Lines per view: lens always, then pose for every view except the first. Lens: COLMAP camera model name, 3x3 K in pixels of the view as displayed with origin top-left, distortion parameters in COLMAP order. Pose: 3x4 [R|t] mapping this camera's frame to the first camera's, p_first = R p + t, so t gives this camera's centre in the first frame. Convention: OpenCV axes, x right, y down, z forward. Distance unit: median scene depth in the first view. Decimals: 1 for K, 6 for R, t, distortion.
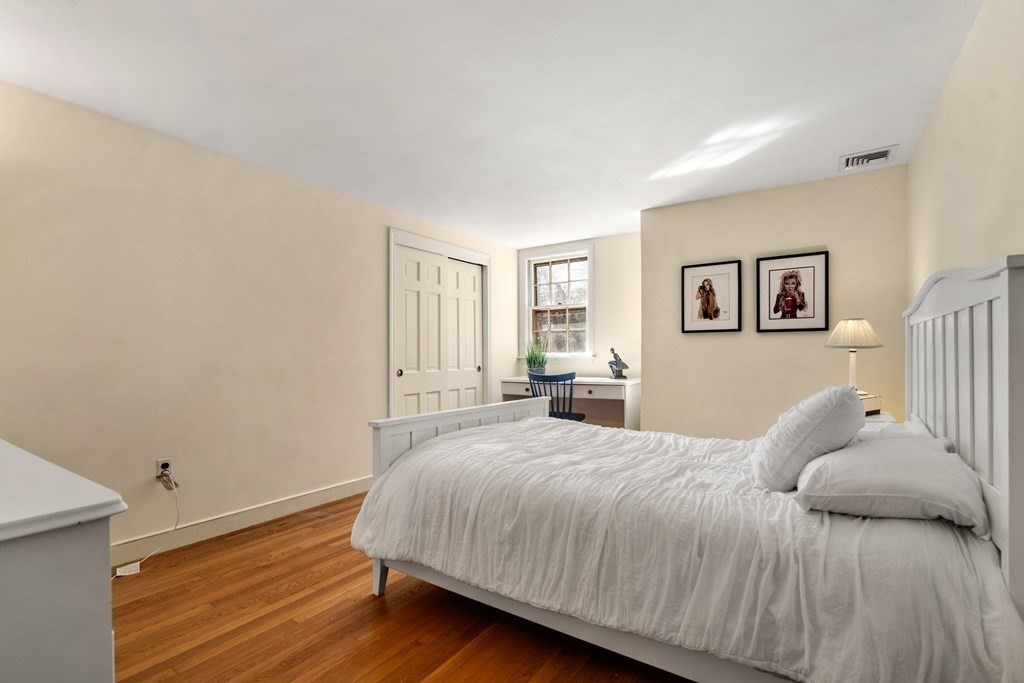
lens RADIAL K [[470.9, 0, 514.2], [0, 470.9, 342.4], [0, 0, 1]] dist [-0.003854, 0.001478]
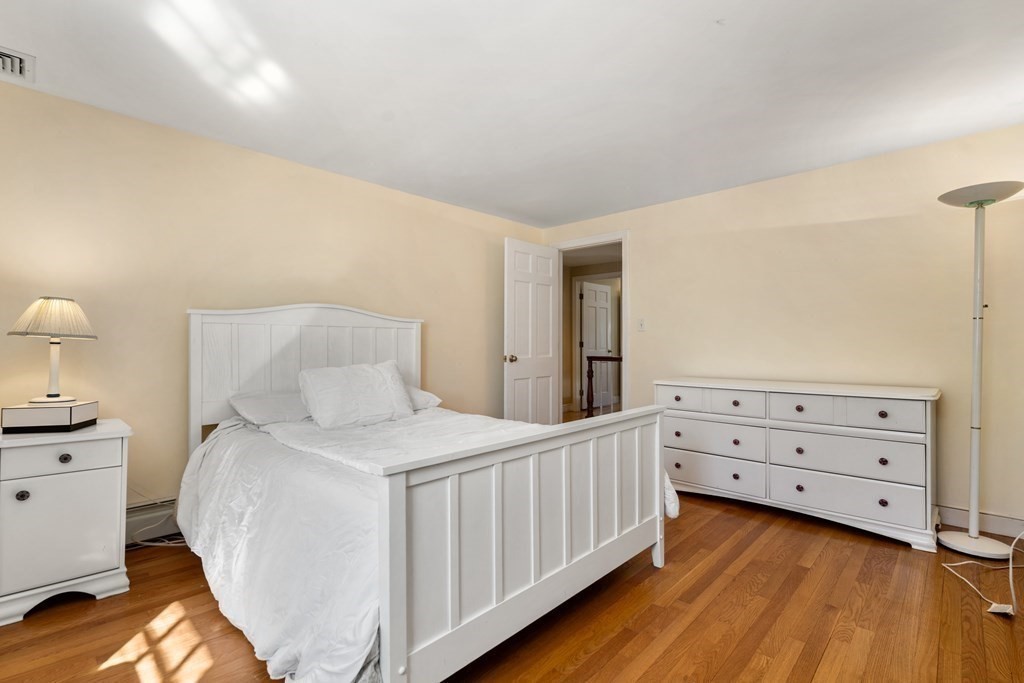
lens RADIAL K [[470.9, 0, 514.3], [0, 470.9, 344.7], [0, 0, 1]] dist [-0.003854, 0.001478]
pose [[-0.988964, -0.005352, 0.148057, -0.090662], [-0.005909, 0.999977, -0.003325, 0.023458], [-0.148036, -0.004163, -0.988973, 1.729896]]
